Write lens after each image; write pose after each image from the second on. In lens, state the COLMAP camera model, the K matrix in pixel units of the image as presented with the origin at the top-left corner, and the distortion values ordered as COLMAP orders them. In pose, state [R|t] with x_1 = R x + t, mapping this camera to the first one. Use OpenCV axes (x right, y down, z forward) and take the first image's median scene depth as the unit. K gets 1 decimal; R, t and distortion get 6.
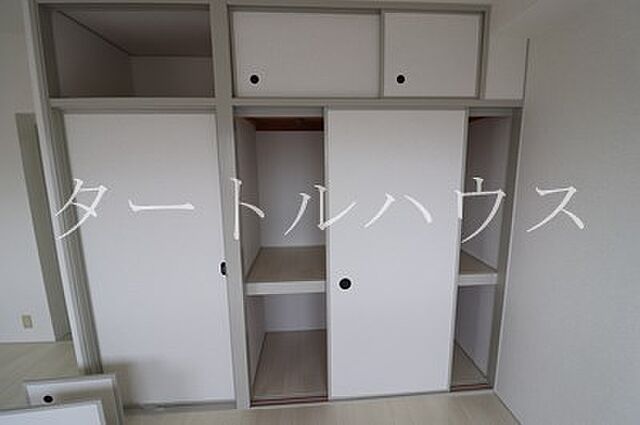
lens RADIAL K [[342.9, 0, 320.0], [0, 342.9, 212.5], [0, 0, 1]] dist [-0.000939, -0.000323]
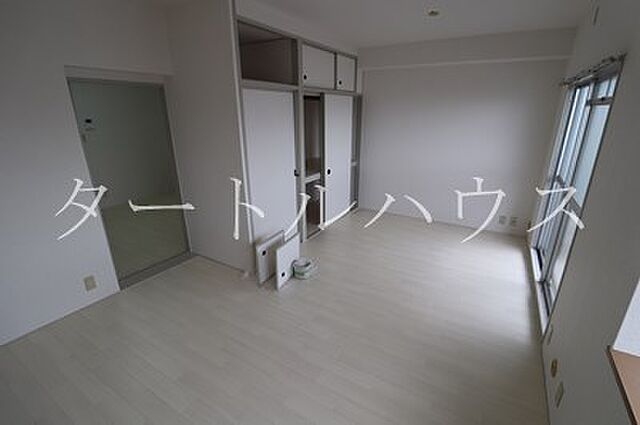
lens RADIAL K [[299.6, 0, 320.0], [0, 299.6, 212.5], [0, 0, 1]] dist [0.001318, 0.000149]
pose [[0.580357, -0.254617, 0.773534, -1.722851], [0.165728, 0.966915, 0.193930, 0.077045], [-0.797320, 0.015648, 0.603354, -0.181582]]
